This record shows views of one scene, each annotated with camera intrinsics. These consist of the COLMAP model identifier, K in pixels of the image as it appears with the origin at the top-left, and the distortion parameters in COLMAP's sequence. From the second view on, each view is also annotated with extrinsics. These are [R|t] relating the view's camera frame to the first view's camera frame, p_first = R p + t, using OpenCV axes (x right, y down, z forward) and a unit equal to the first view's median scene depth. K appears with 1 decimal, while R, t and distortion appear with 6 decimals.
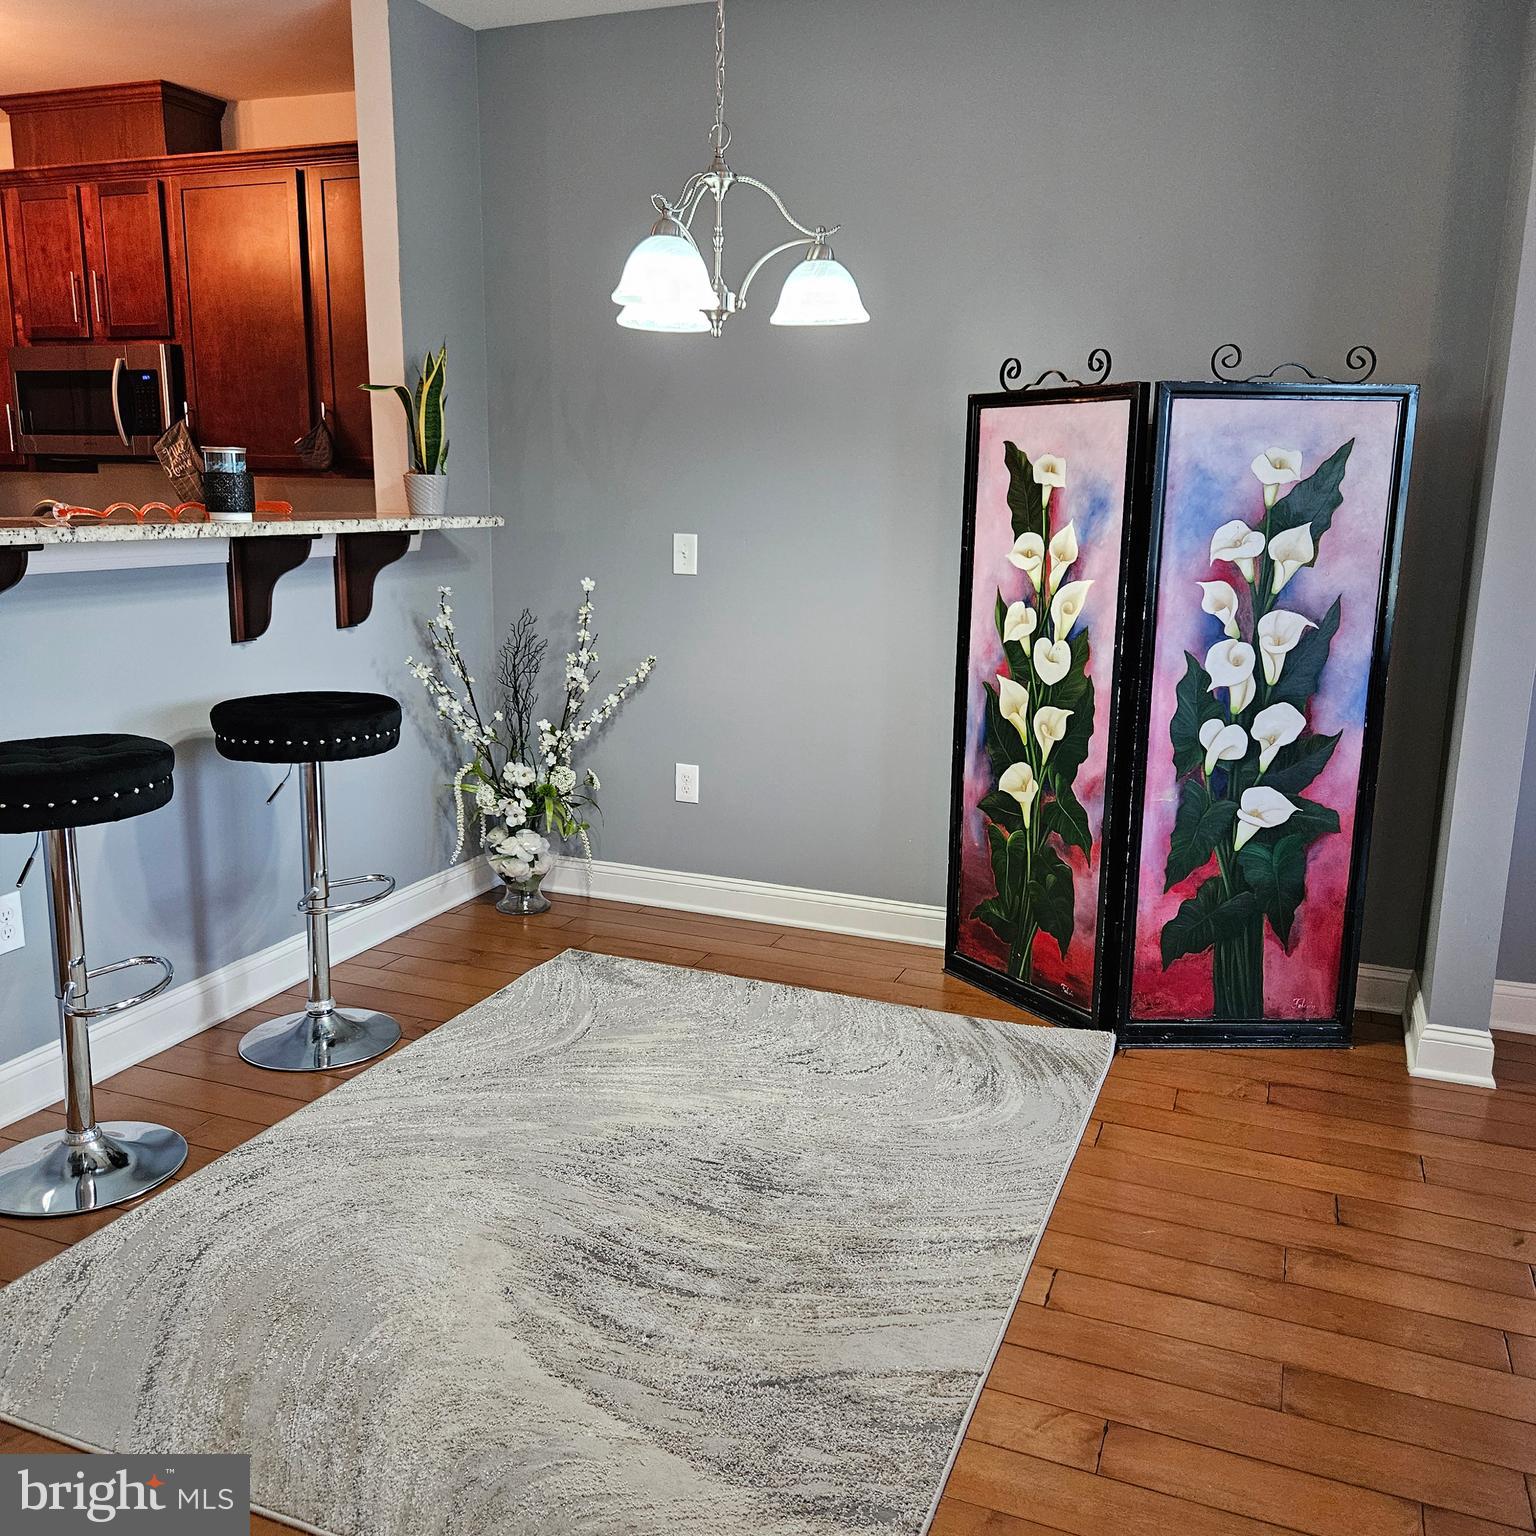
lens RADIAL K [[1373.9, 0, 758.4], [0, 1373.9, 756.2], [0, 0, 1]] dist [0.071450, -0.065299]
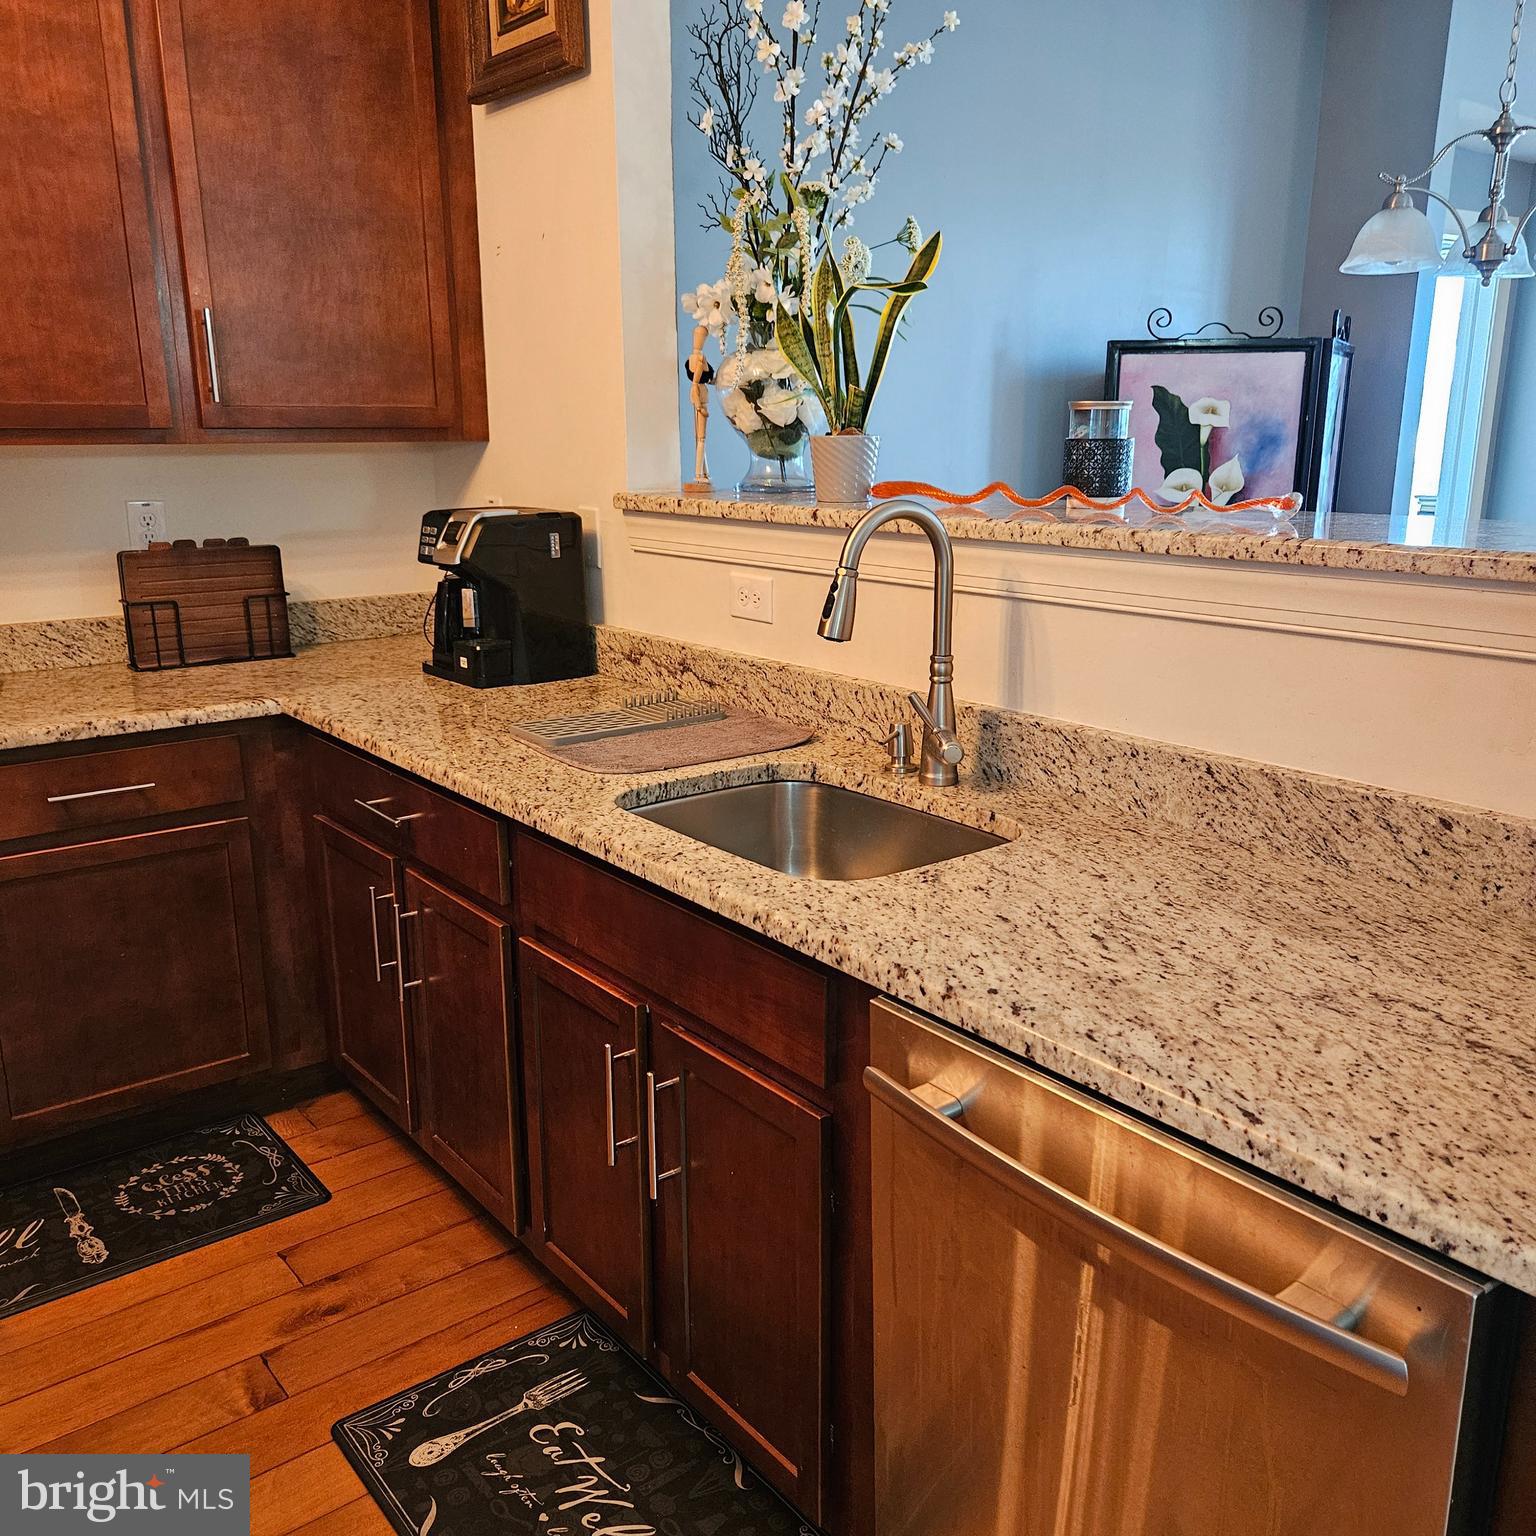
lens RADIAL K [[1369.0, 0, 774.8], [0, 1369.0, 774.5], [0, 0, 1]] dist [0.069879, -0.060259]
pose [[0.498387, -0.234265, 0.834704, -0.881947], [0.182367, 0.969586, 0.163233, -0.150377], [-0.847557, 0.070869, 0.525951, 0.646951]]
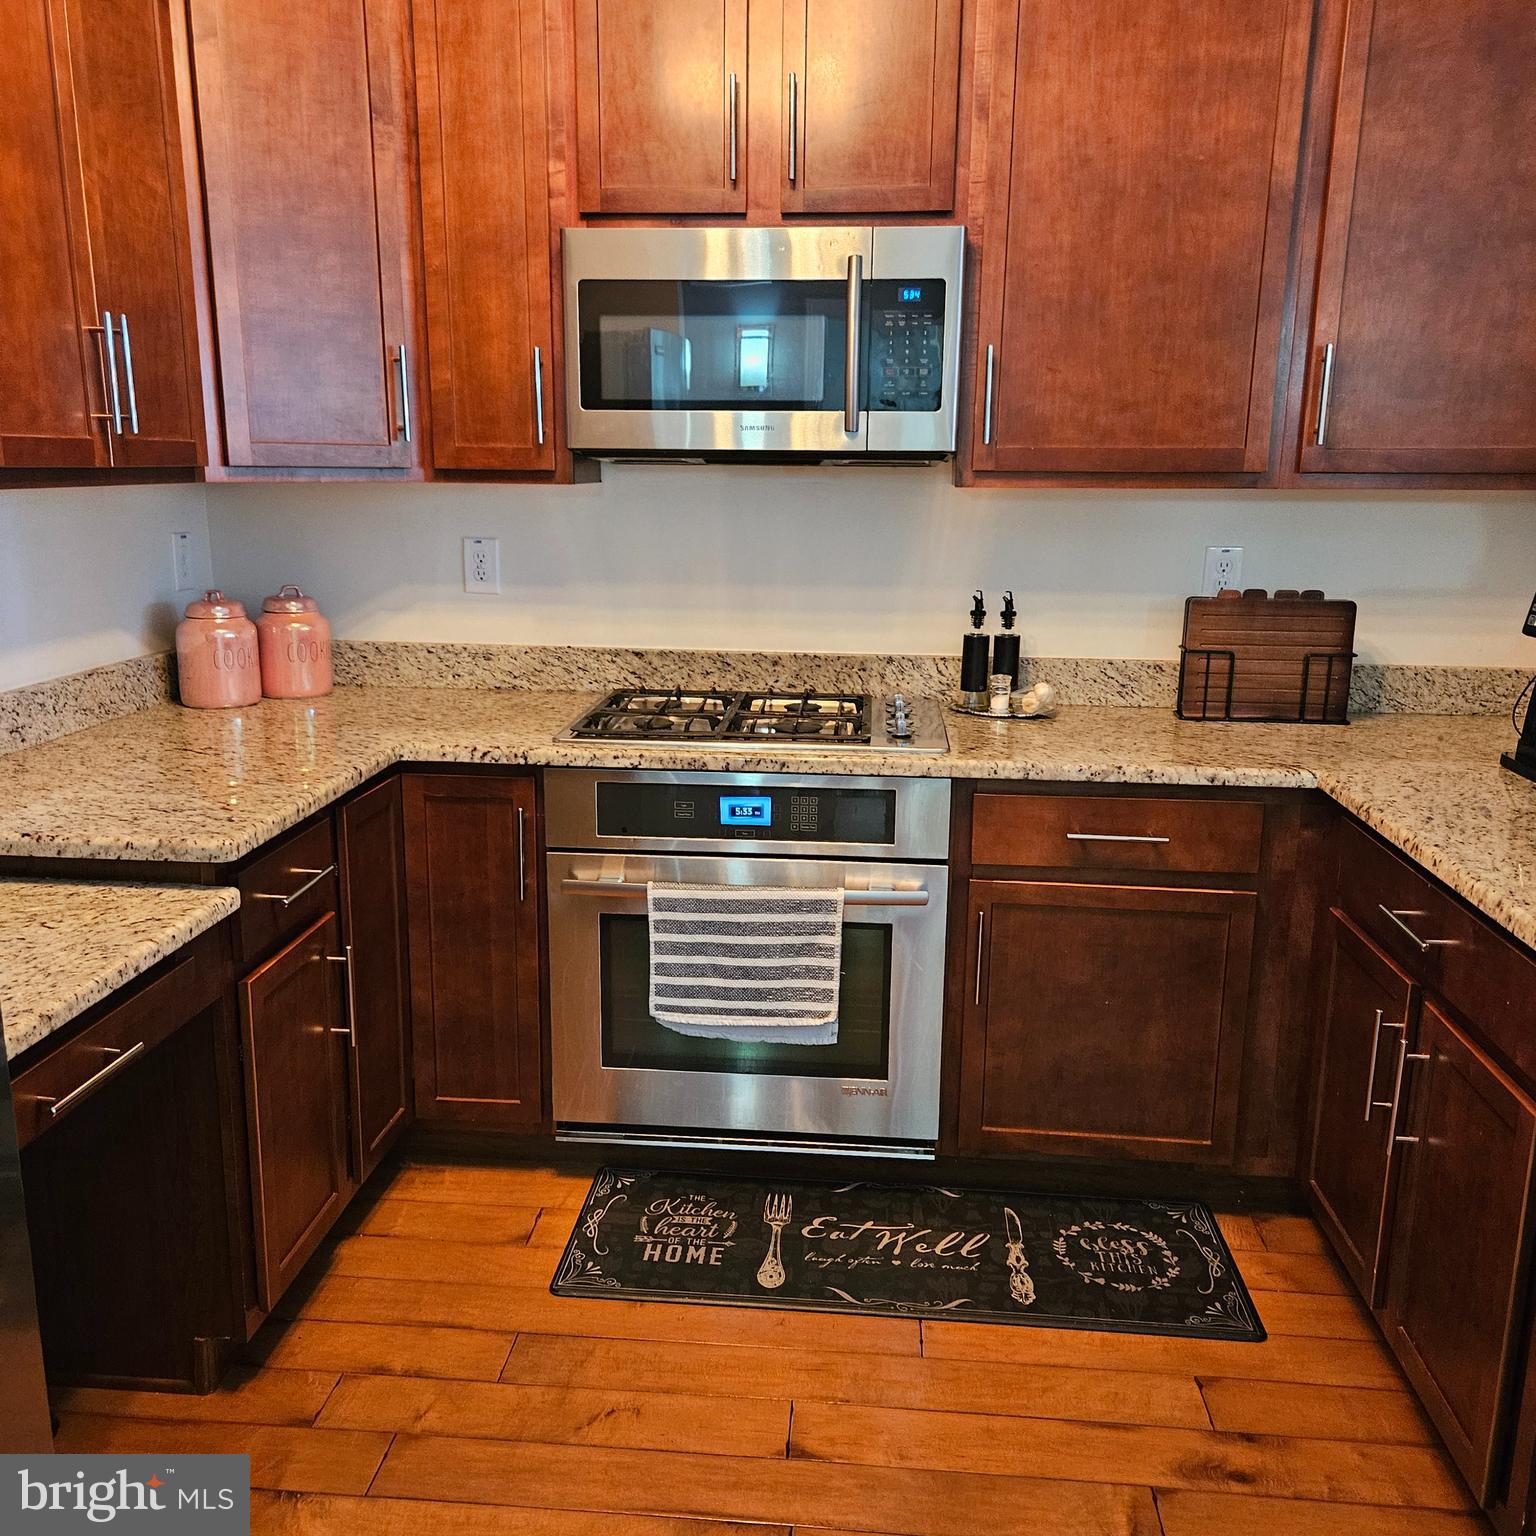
lens RADIAL K [[1377.0, 0, 757.6], [0, 1377.0, 772.1], [0, 0, 1]] dist [0.072133, -0.066642]
pose [[0.958317, -0.068669, 0.277332, -0.834651], [0.060936, 0.997477, 0.036418, -0.157357], [-0.279133, -0.018001, 0.960084, 0.688064]]
